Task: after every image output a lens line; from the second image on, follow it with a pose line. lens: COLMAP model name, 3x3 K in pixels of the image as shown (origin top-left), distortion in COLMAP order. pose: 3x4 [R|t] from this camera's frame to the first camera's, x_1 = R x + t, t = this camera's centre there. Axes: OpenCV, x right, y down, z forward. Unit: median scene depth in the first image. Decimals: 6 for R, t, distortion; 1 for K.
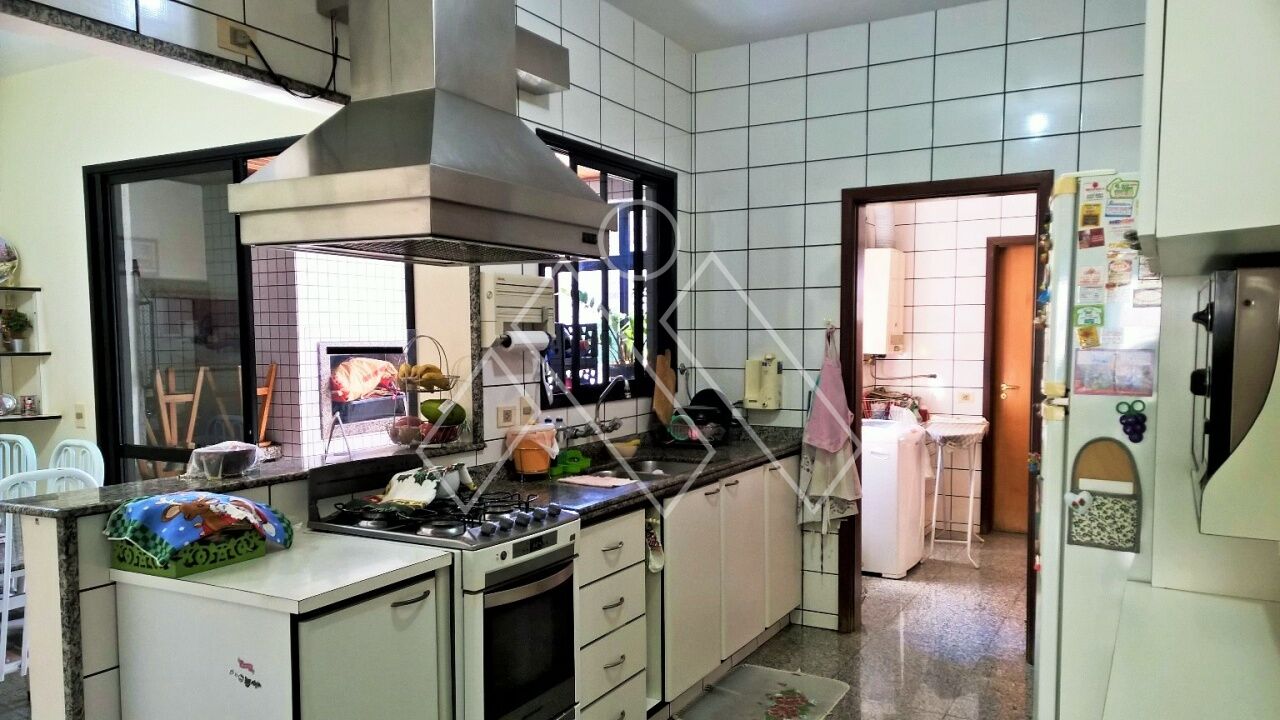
lens RADIAL K [[943.1, 0, 640.3], [0, 943.1, 411.3], [0, 0, 1]] dist [0.003897, 0.001114]
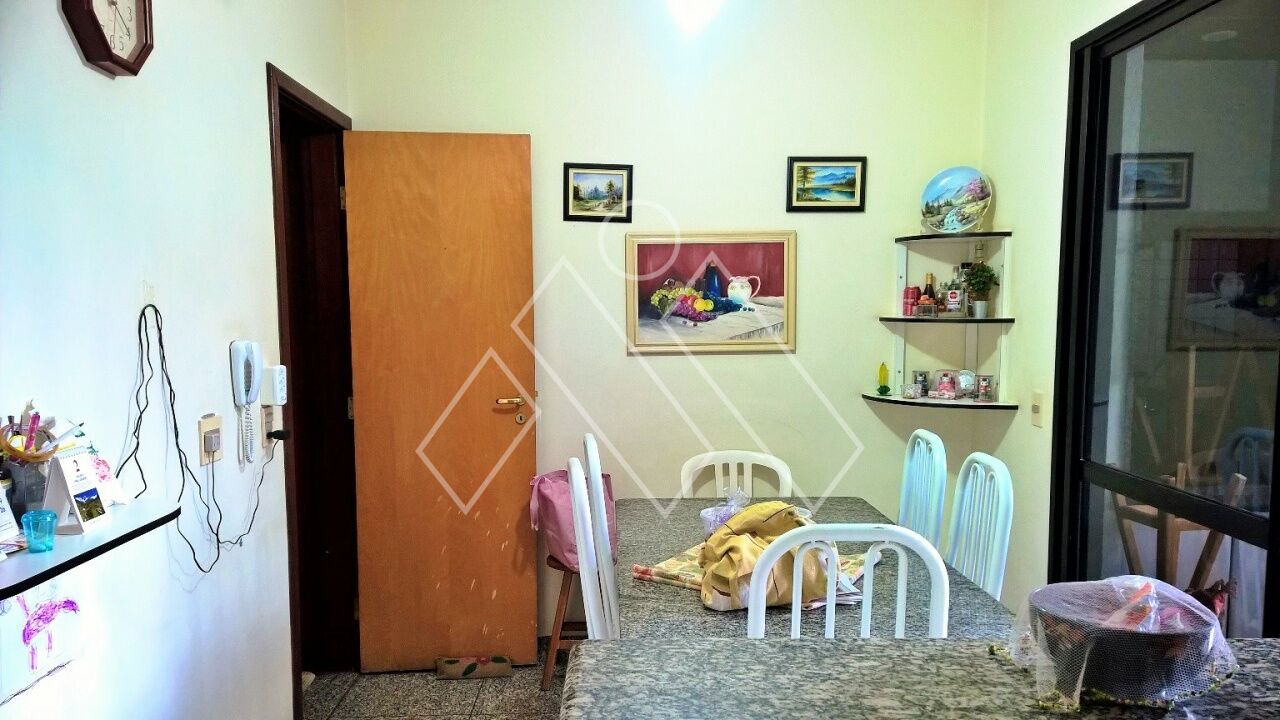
lens RADIAL K [[943.1, 0, 640.3], [0, 943.1, 411.3], [0, 0, 1]] dist [0.003897, 0.001114]
pose [[0.503566, 0.097108, -0.858482, -0.130816], [-0.066906, 0.995062, 0.073312, -0.024840], [0.861362, 0.020521, 0.507577, 0.372245]]
